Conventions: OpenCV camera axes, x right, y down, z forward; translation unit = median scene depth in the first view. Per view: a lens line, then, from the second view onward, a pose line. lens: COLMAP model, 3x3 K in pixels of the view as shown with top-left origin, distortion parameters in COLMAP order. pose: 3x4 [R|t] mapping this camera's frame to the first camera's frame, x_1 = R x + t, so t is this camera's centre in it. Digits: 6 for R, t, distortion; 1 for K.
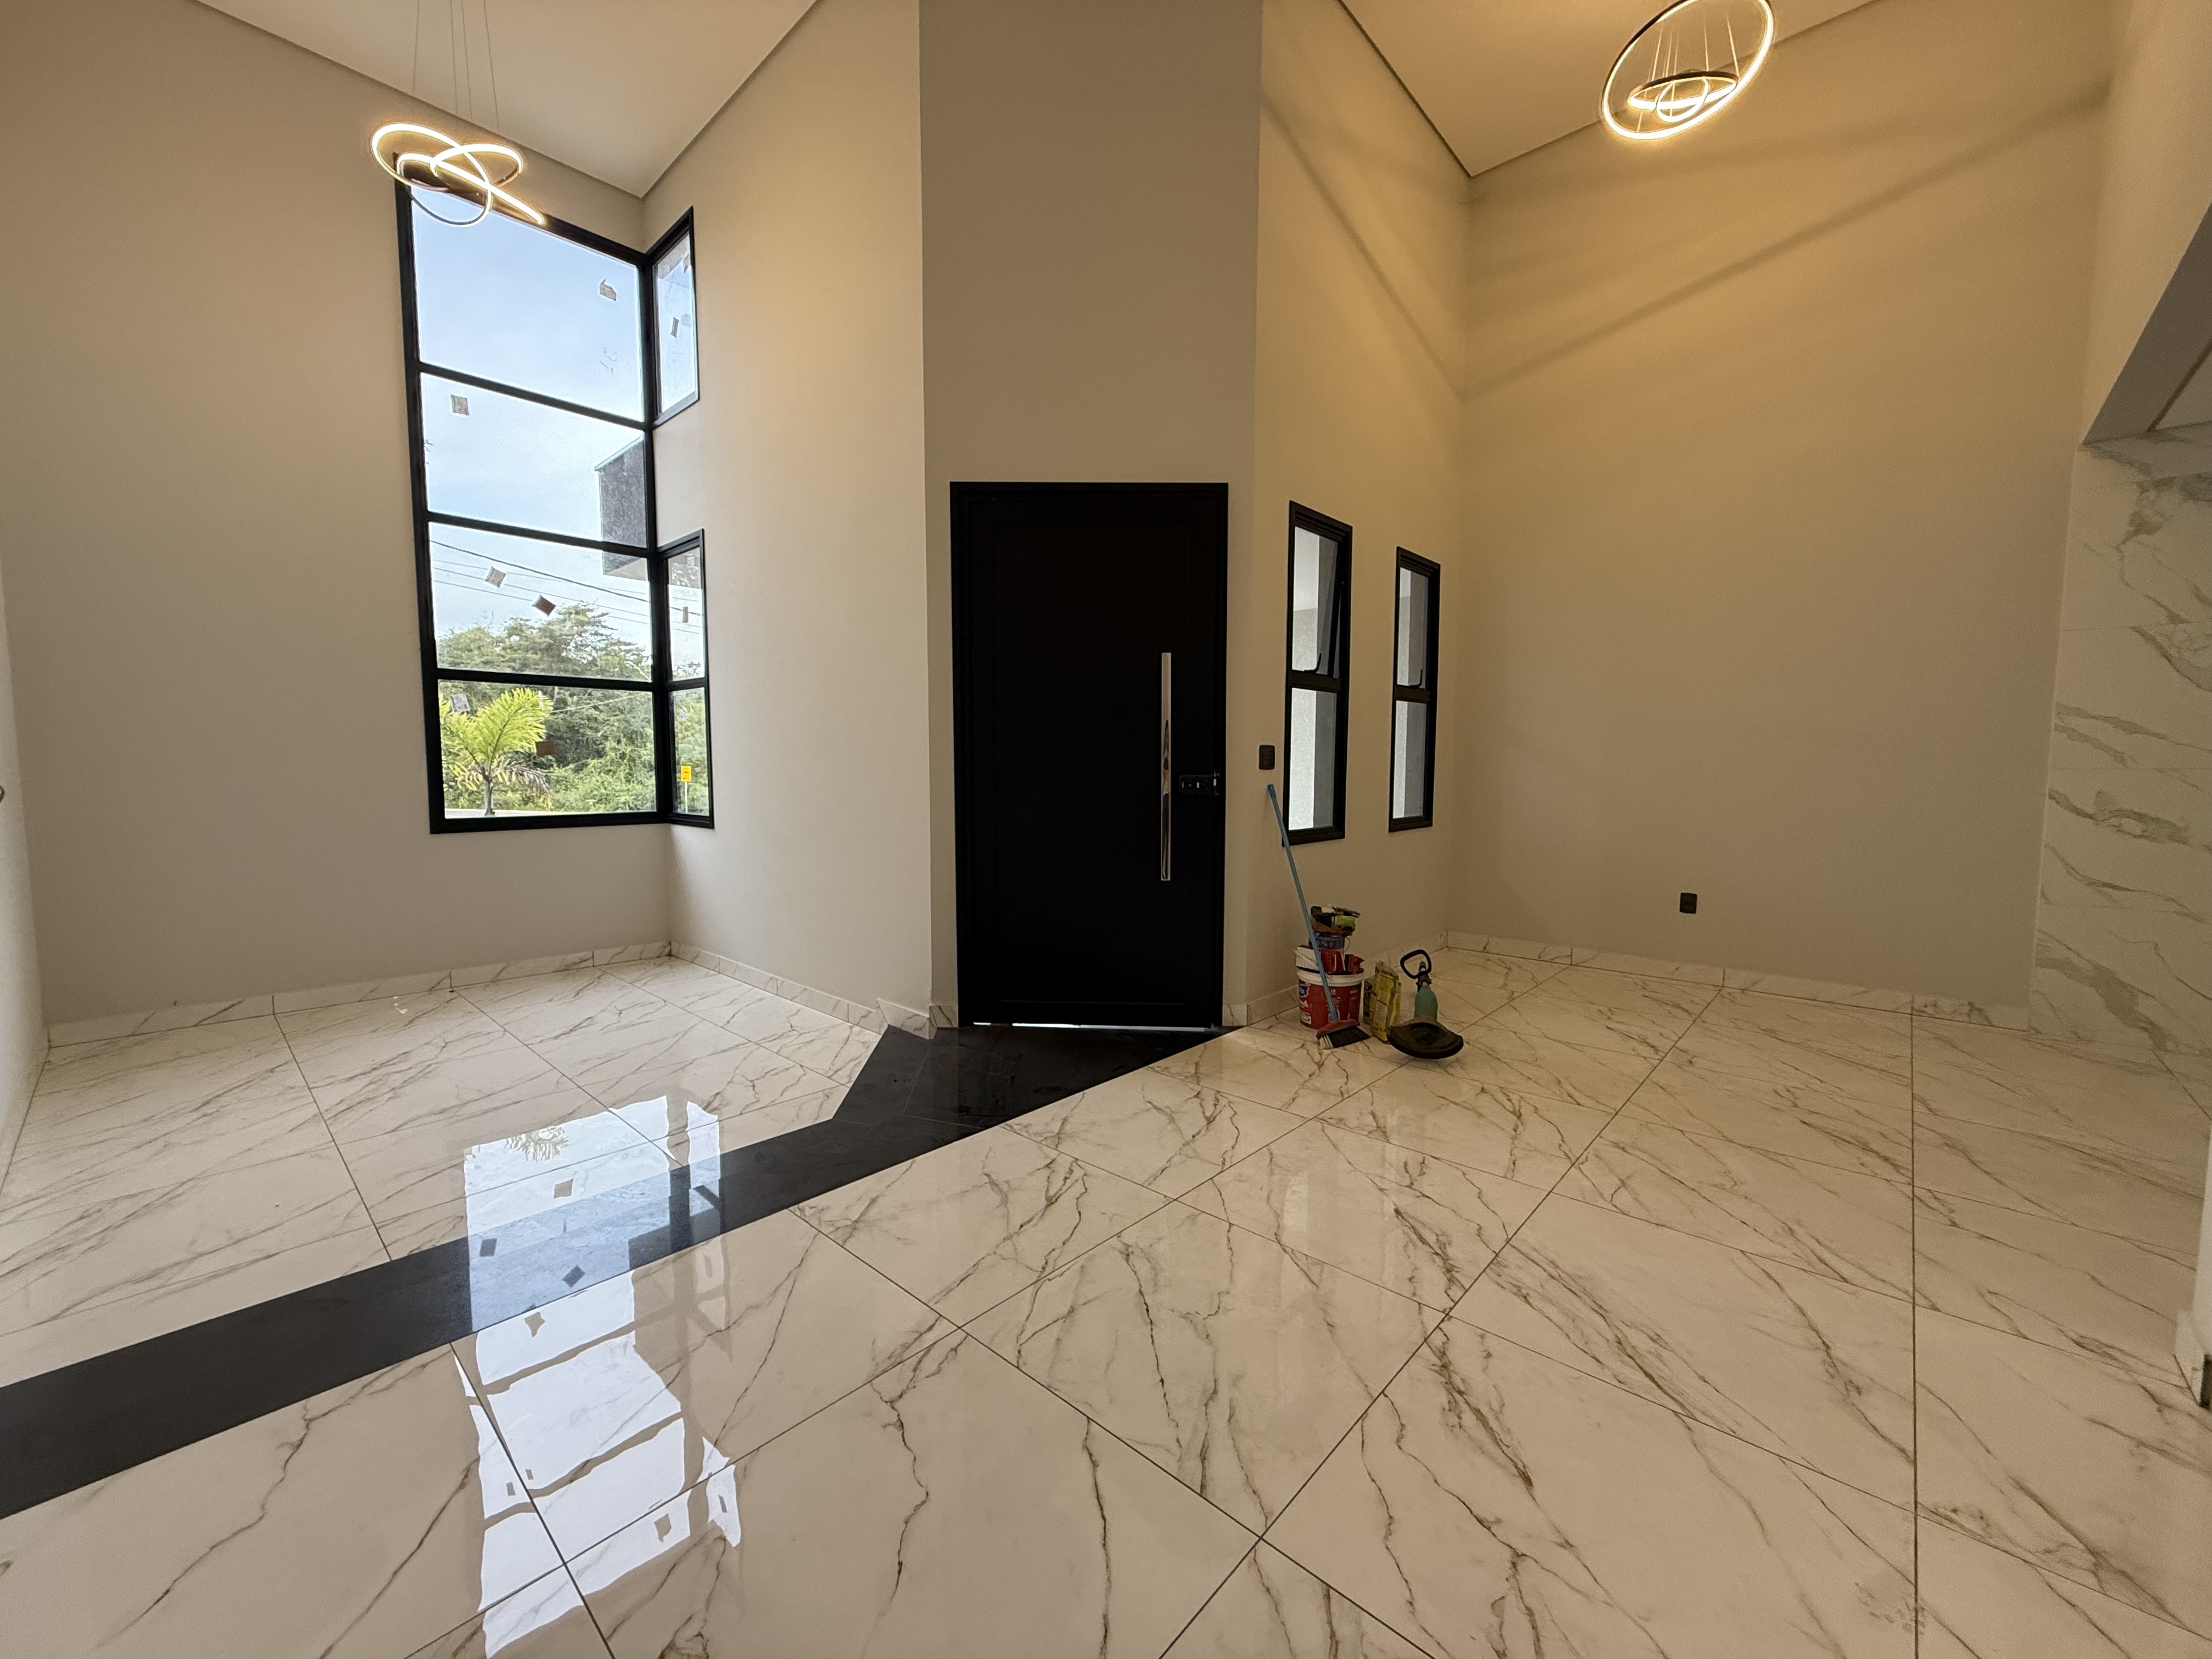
lens RADIAL K [[874.5, 0, 1101.2], [0, 874.5, 826.9], [0, 0, 1]] dist [-0.001955, 0.000468]
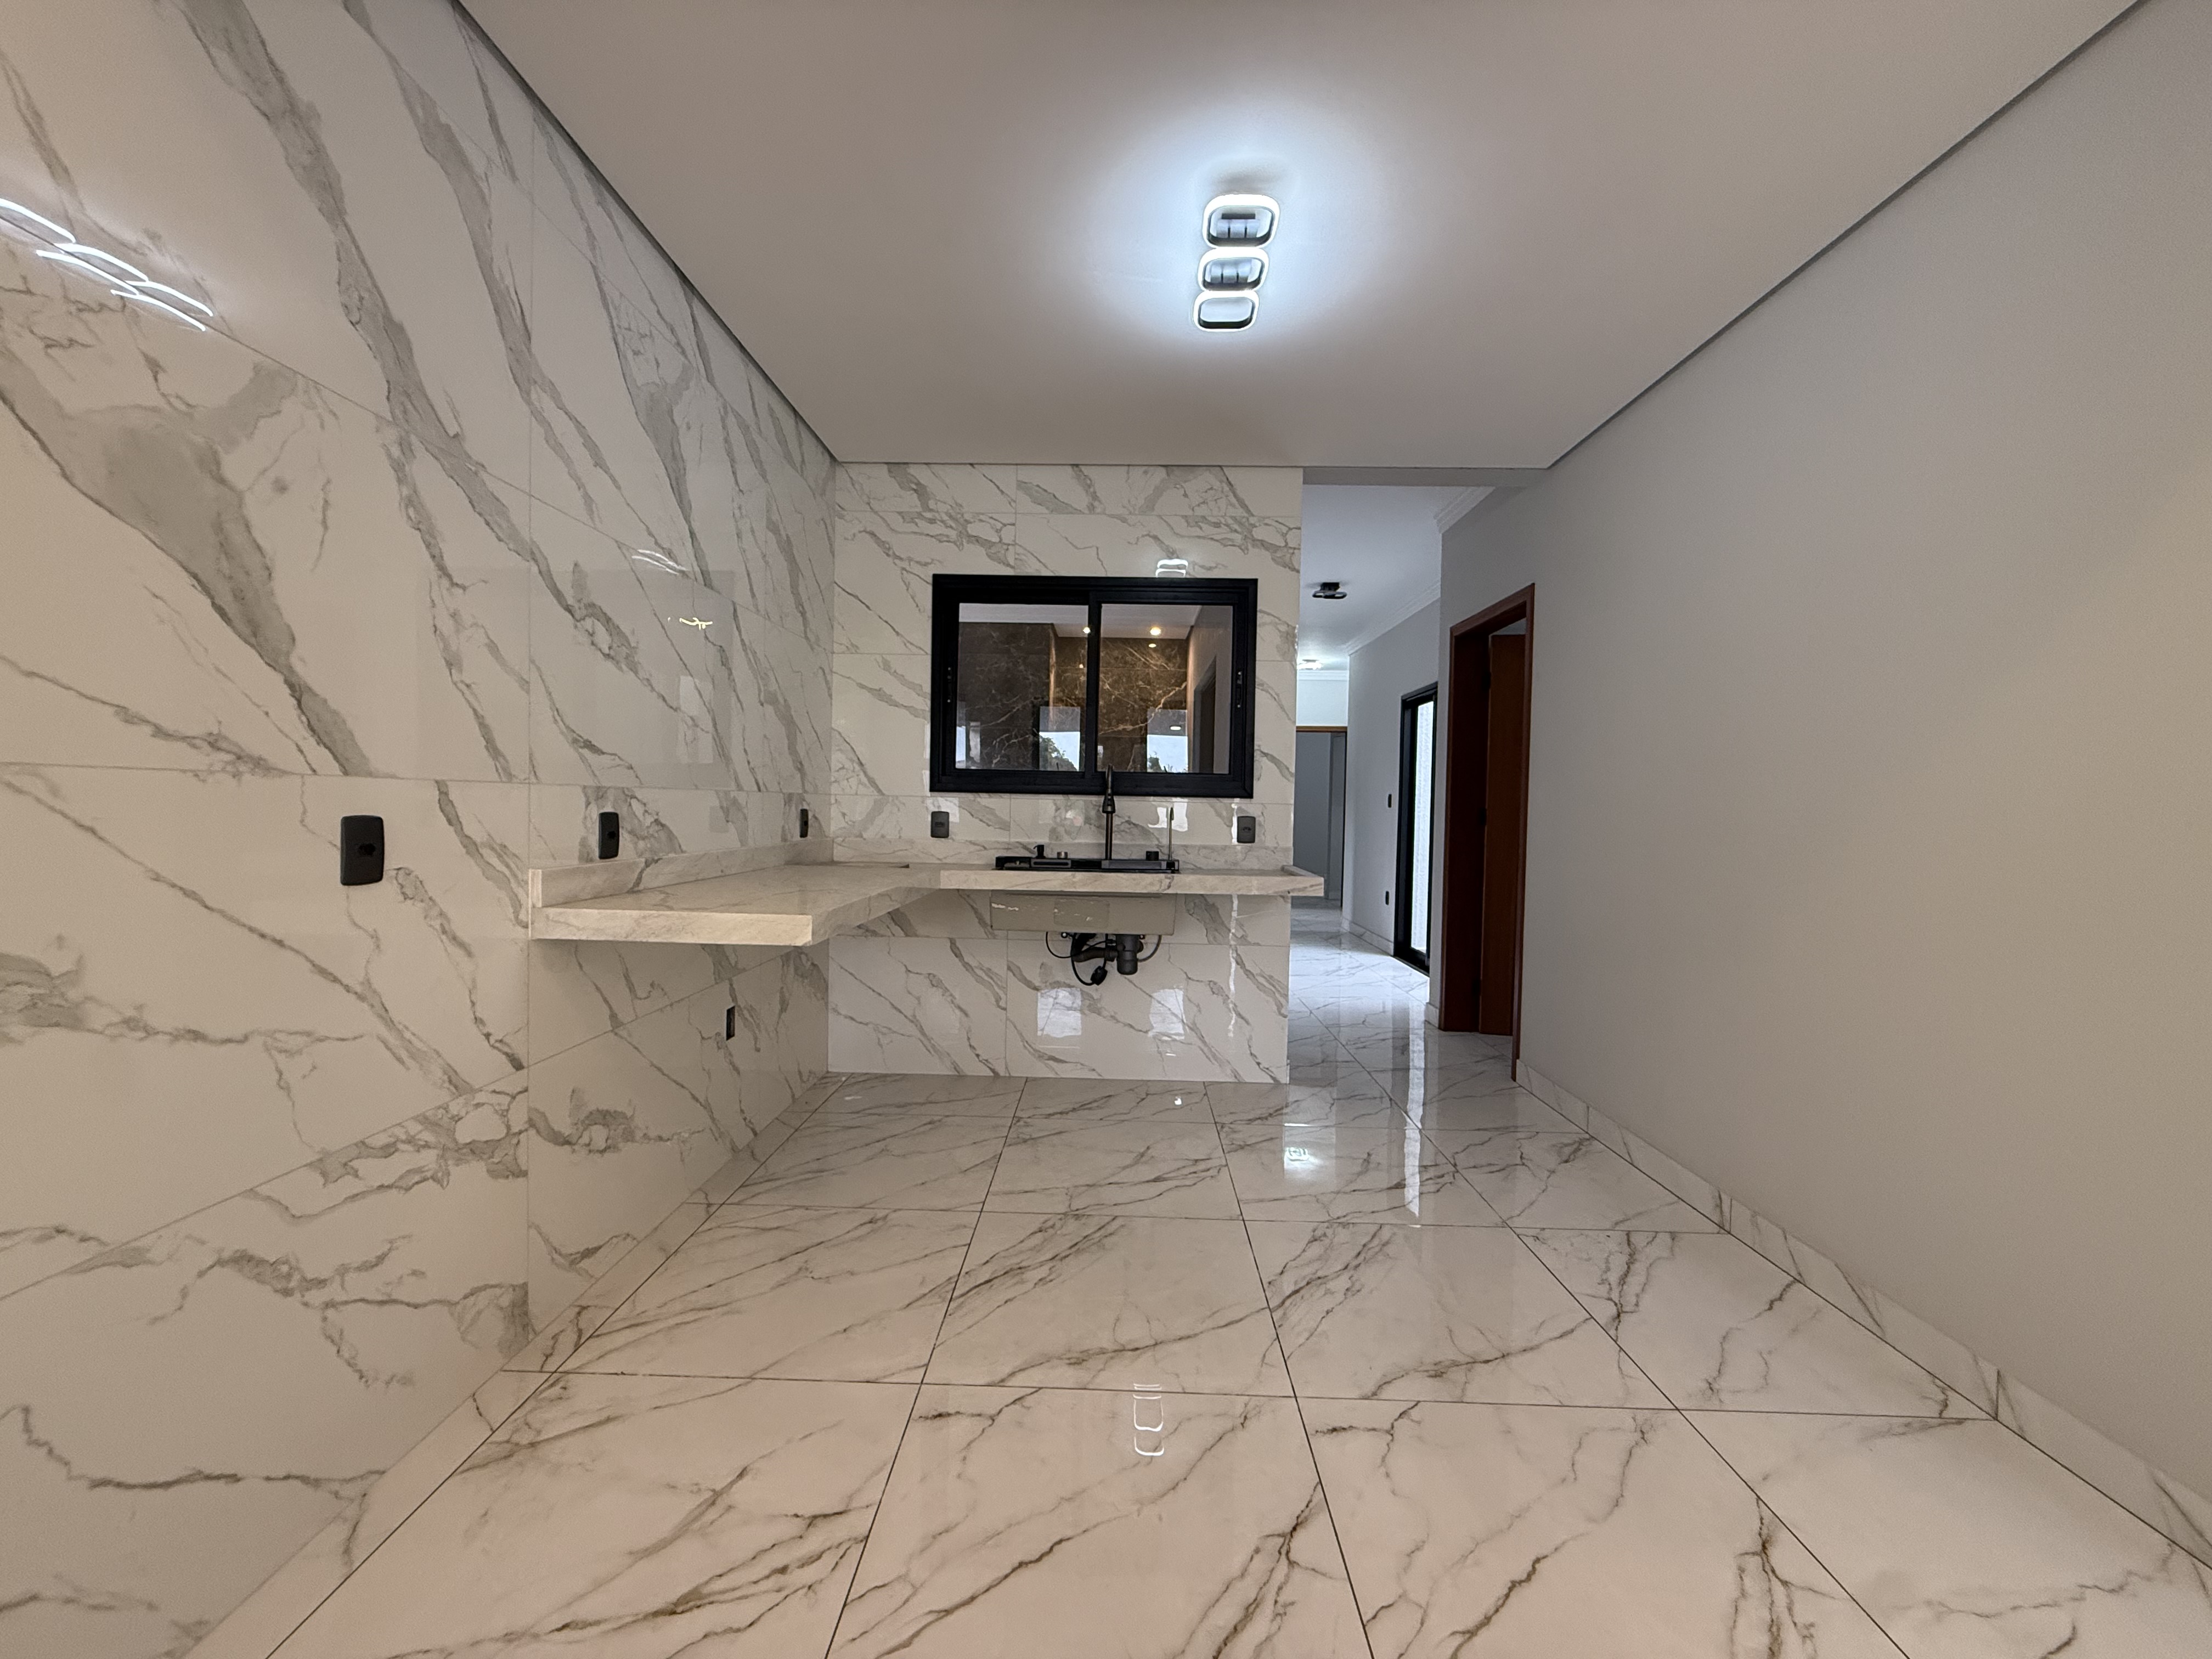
lens RADIAL K [[874.5, 0, 1098.3], [0, 874.5, 826.0], [0, 0, 1]] dist [-0.001955, 0.000468]
pose [[-0.658815, -0.032563, 0.751600, 0.737311], [0.036272, 0.996526, 0.074968, -0.051090], [-0.751430, 0.076652, -0.655345, 0.851527]]
